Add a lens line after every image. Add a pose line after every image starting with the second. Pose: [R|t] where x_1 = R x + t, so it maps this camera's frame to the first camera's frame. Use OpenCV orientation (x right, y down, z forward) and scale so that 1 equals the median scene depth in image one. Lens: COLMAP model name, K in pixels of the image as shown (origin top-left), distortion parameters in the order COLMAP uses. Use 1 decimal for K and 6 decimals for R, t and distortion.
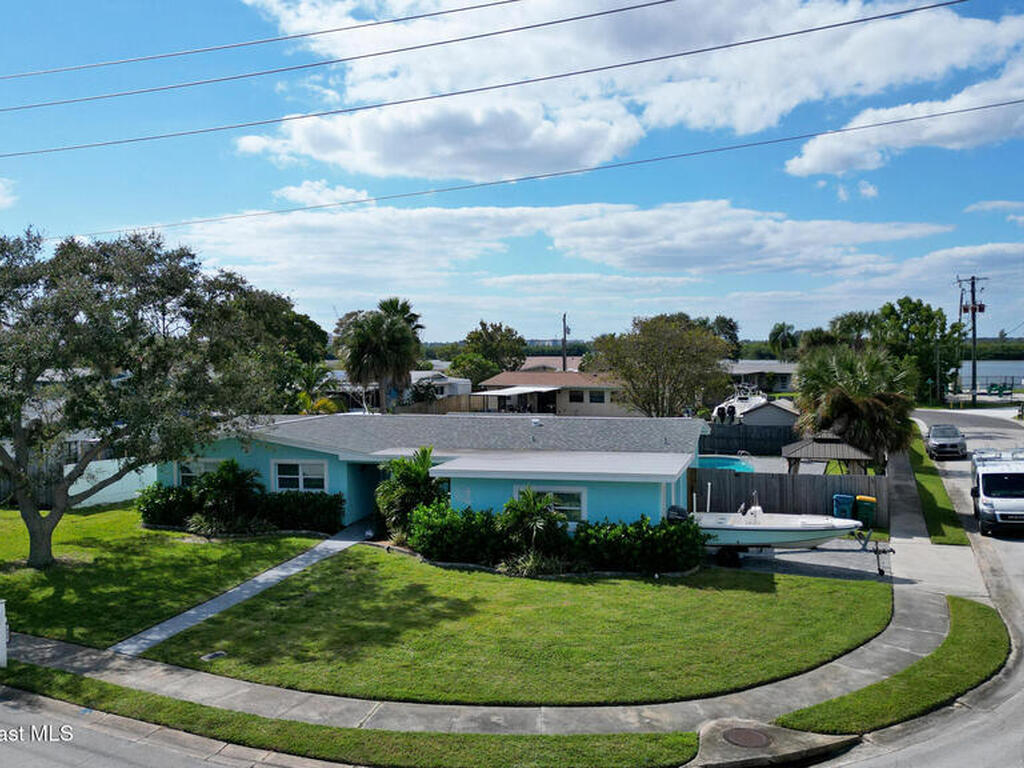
lens RADIAL K [[922.9, 0, 510.9], [0, 922.9, 380.1], [0, 0, 1]] dist [0.057915, -0.058100]
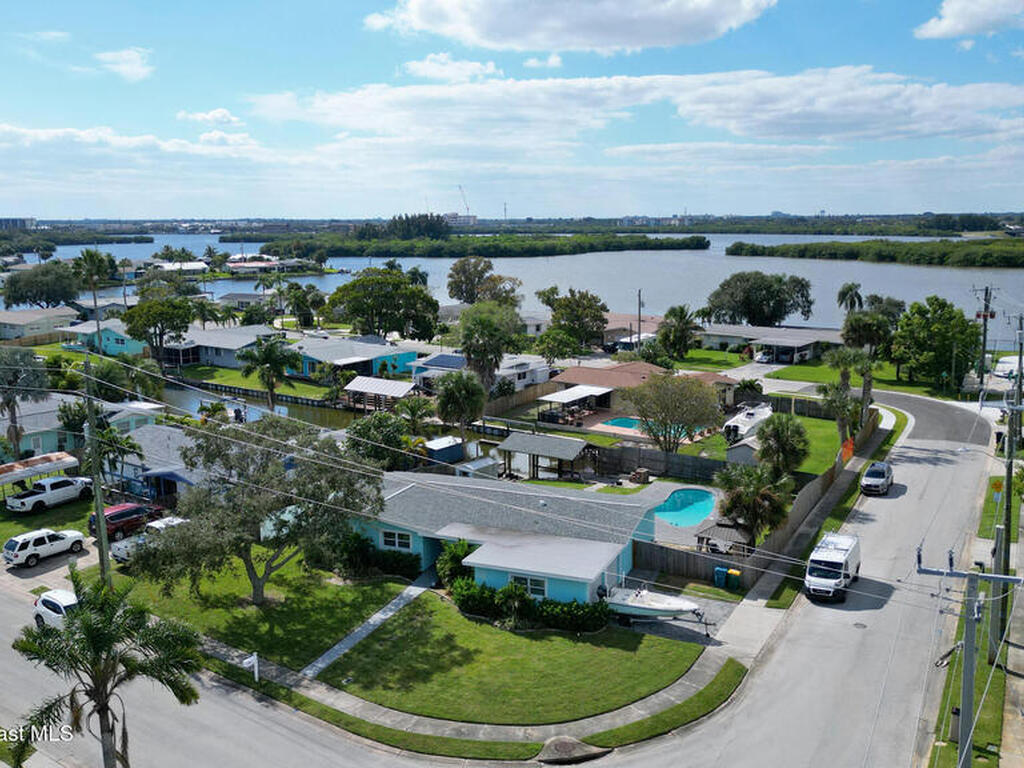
lens RADIAL K [[922.9, 0, 513.5], [0, 922.9, 388.3], [0, 0, 1]] dist [0.057915, -0.058100]
pose [[0.991107, 0.020437, -0.131490, 0.259070], [-0.001086, 0.989344, 0.145592, -0.538768], [0.133064, -0.144154, 0.980568, -0.753962]]
